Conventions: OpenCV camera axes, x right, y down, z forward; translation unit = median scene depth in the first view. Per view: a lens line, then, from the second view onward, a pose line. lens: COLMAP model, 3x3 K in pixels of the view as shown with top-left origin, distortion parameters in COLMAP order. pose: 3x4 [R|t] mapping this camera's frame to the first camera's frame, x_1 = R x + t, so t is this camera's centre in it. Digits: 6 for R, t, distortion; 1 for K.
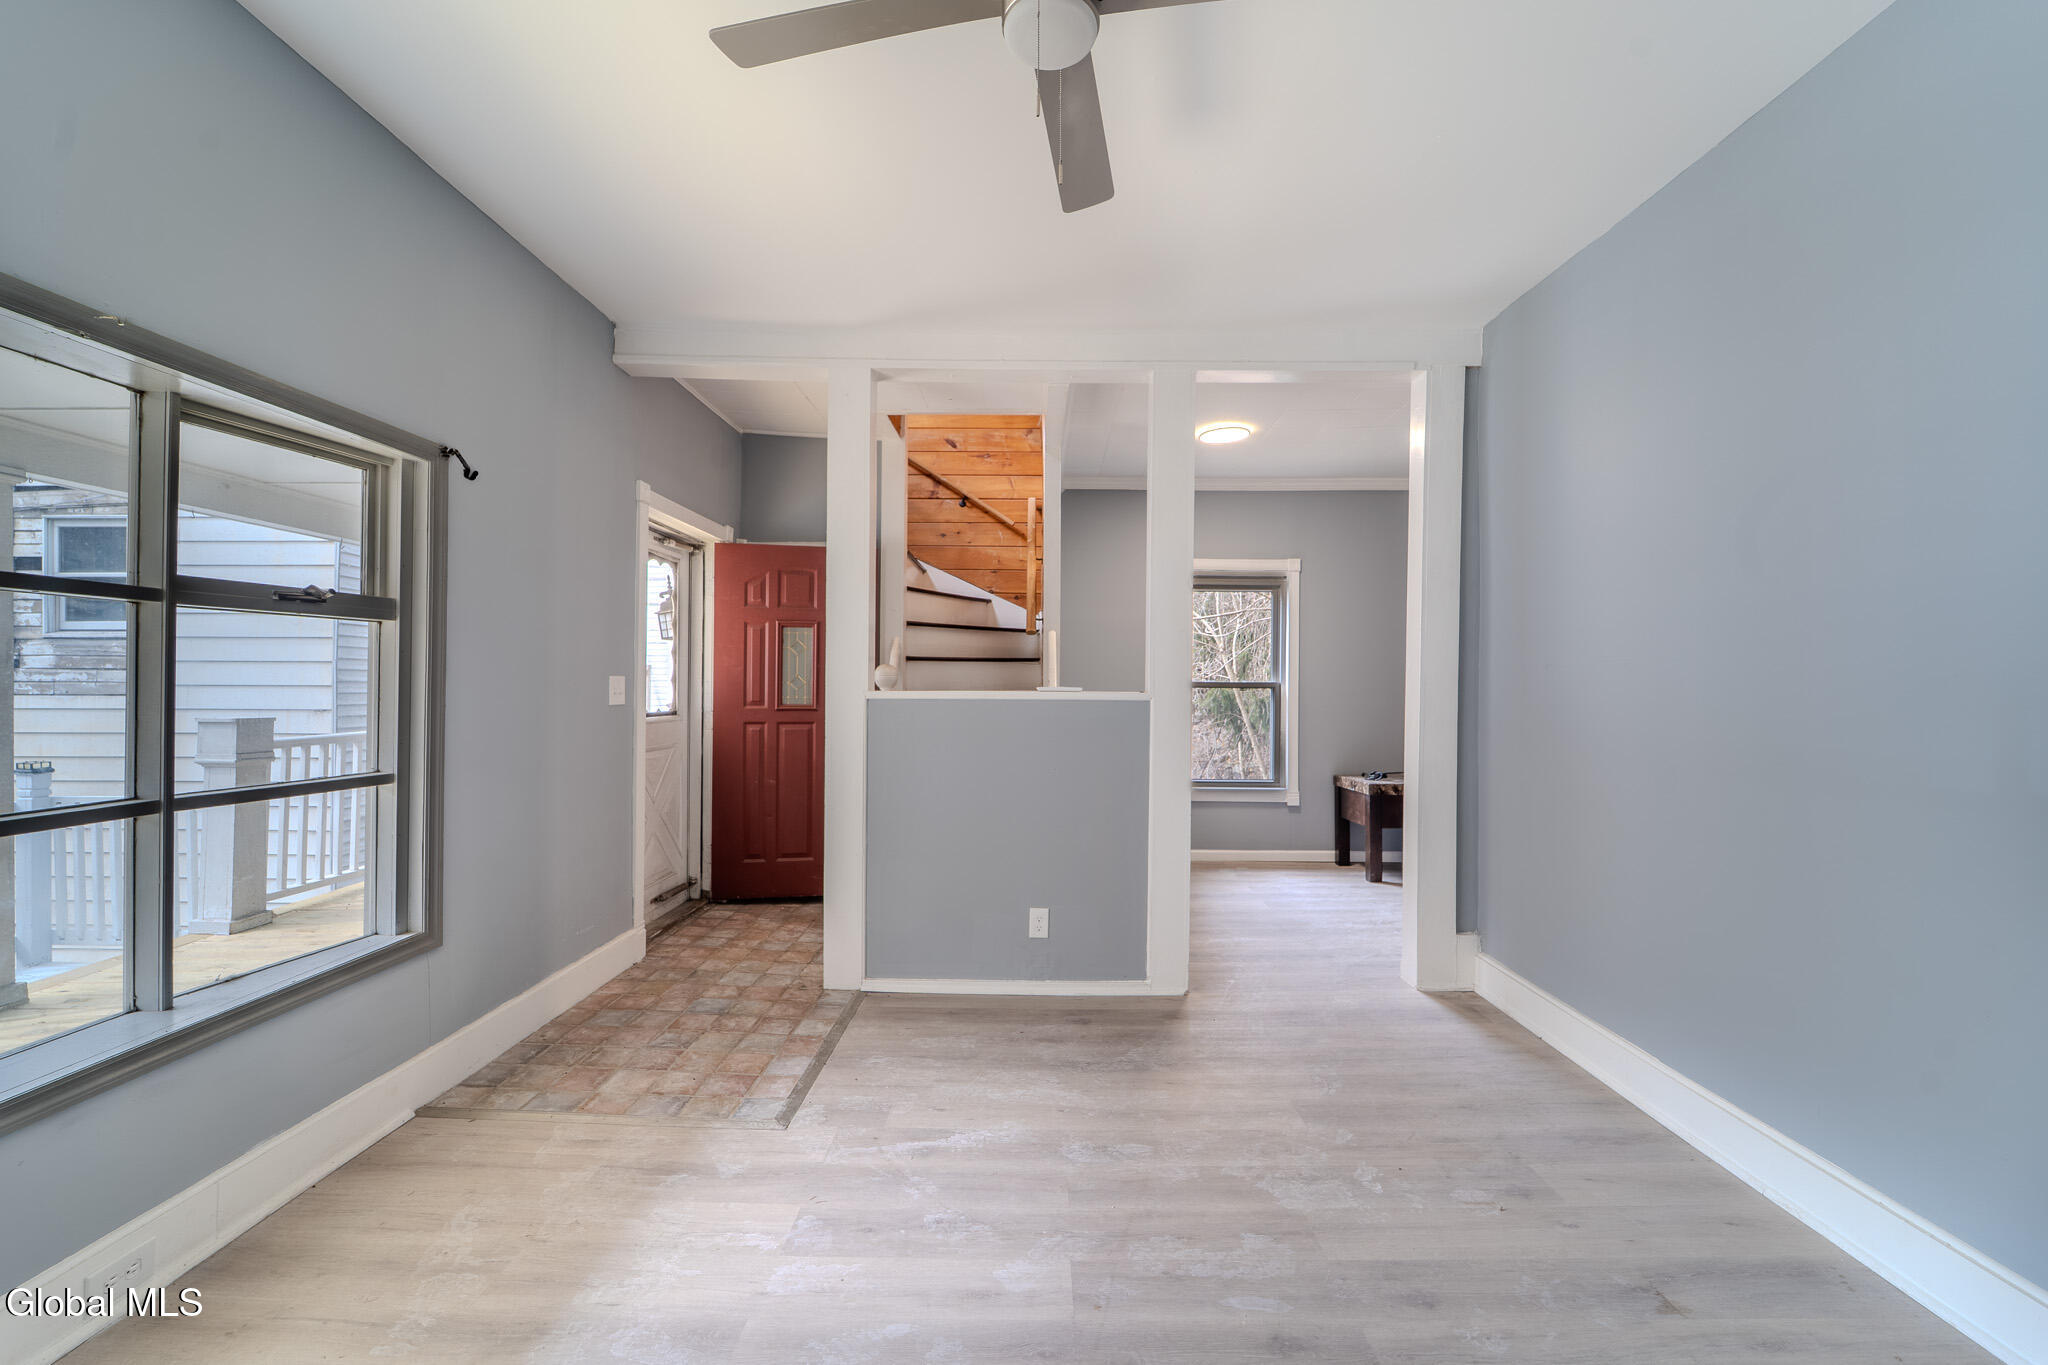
lens RADIAL K [[829.1, 0, 1022.5], [0, 829.1, 683.5], [0, 0, 1]] dist [0.005192, -0.003180]
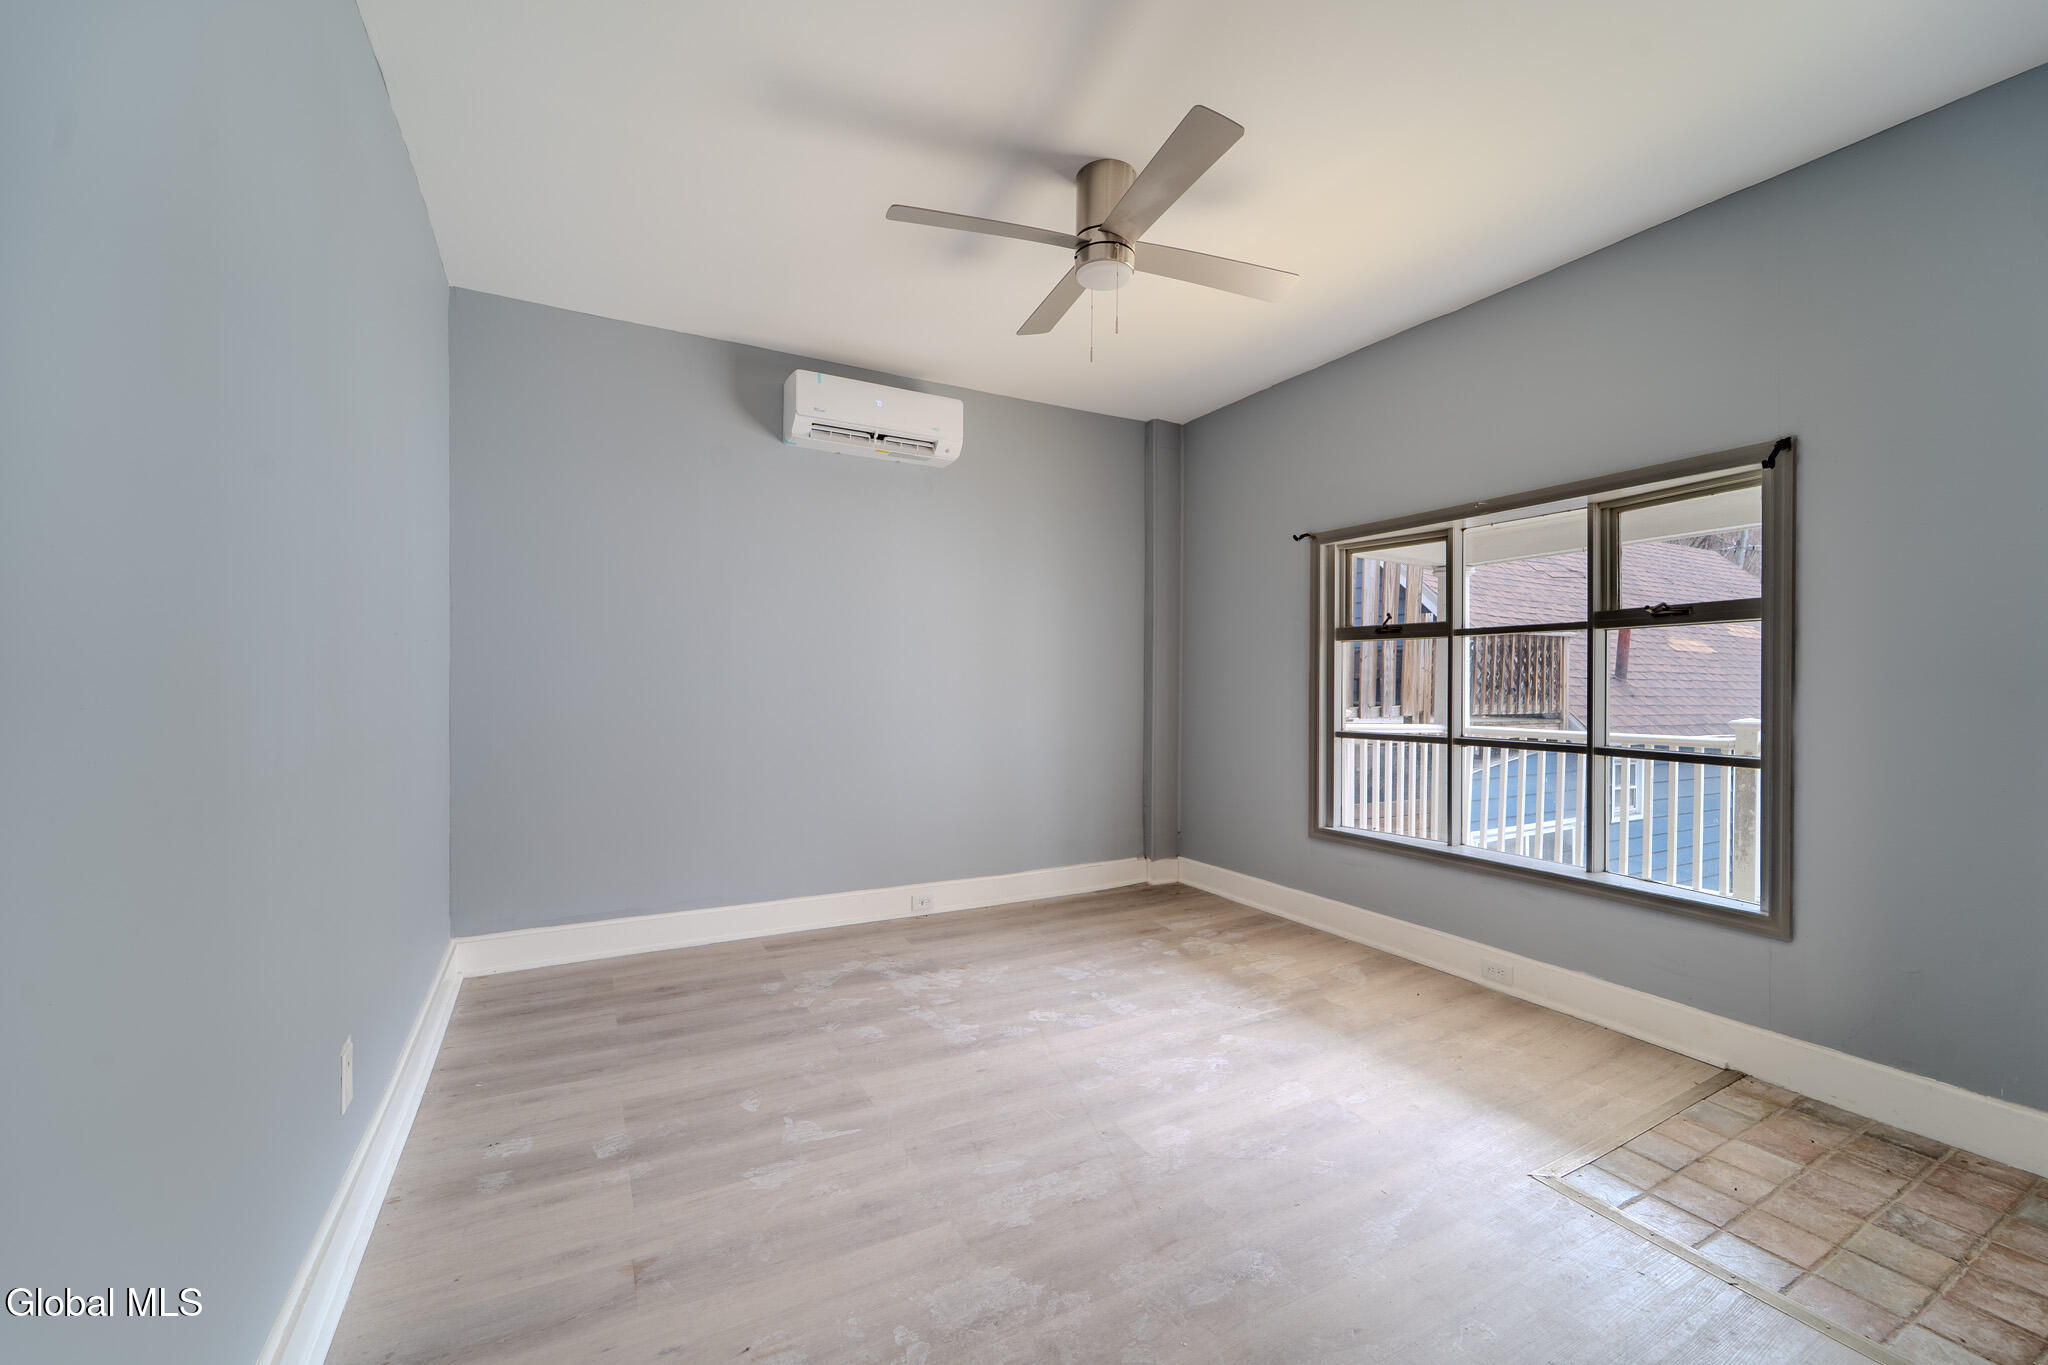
lens RADIAL K [[829.1, 0, 1028.8], [0, 829.1, 682.9], [0, 0, 1]] dist [0.005192, -0.003180]
pose [[-0.870708, -0.009776, -0.491704, 0.687121], [-0.009542, 0.999950, -0.002983, 0.023791], [0.491708, 0.002094, -0.870757, 1.677036]]
